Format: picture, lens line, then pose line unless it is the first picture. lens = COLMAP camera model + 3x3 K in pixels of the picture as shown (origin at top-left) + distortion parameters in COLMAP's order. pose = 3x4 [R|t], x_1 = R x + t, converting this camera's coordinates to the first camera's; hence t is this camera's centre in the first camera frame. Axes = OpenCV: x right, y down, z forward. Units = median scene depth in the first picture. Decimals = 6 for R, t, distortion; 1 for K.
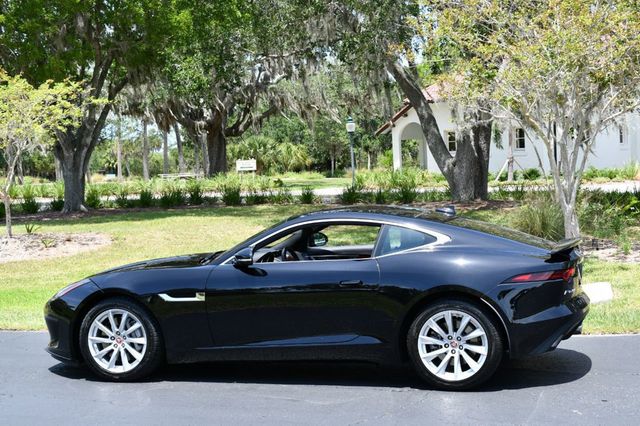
lens RADIAL K [[1088.0, 0, 320.0], [0, 1088.0, 213.0], [0, 0, 1]] dist [-0.000935, 0.090302]
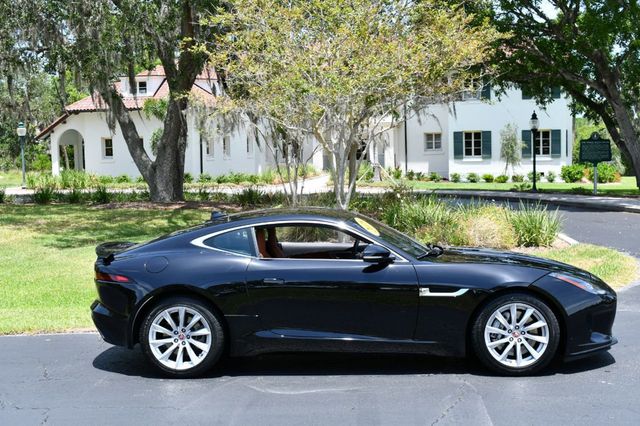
lens RADIAL K [[947.3, 0, 320.0], [0, 947.3, 213.0], [0, 0, 1]] dist [-0.010266, -0.009526]
pose [[0.918160, -0.001640, 0.396206, -0.106516], [0.000905, 0.999998, 0.002042, -0.000767], [-0.396208, -0.001516, 0.918160, 0.042994]]
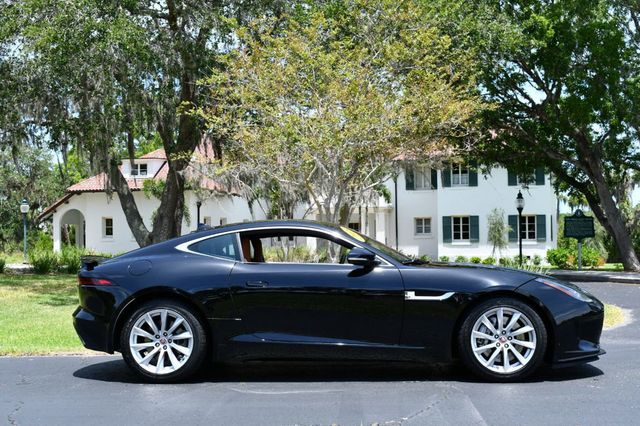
lens RADIAL K [[912.5, 0, 320.0], [0, 912.5, 213.0], [0, 0, 1]] dist [-0.011606, -0.025409]
pose [[0.915631, 0.047064, 0.399256, -0.099774], [-0.007798, 0.995016, -0.099409, 0.022880], [-0.401945, 0.087909, 0.911434, 0.052046]]
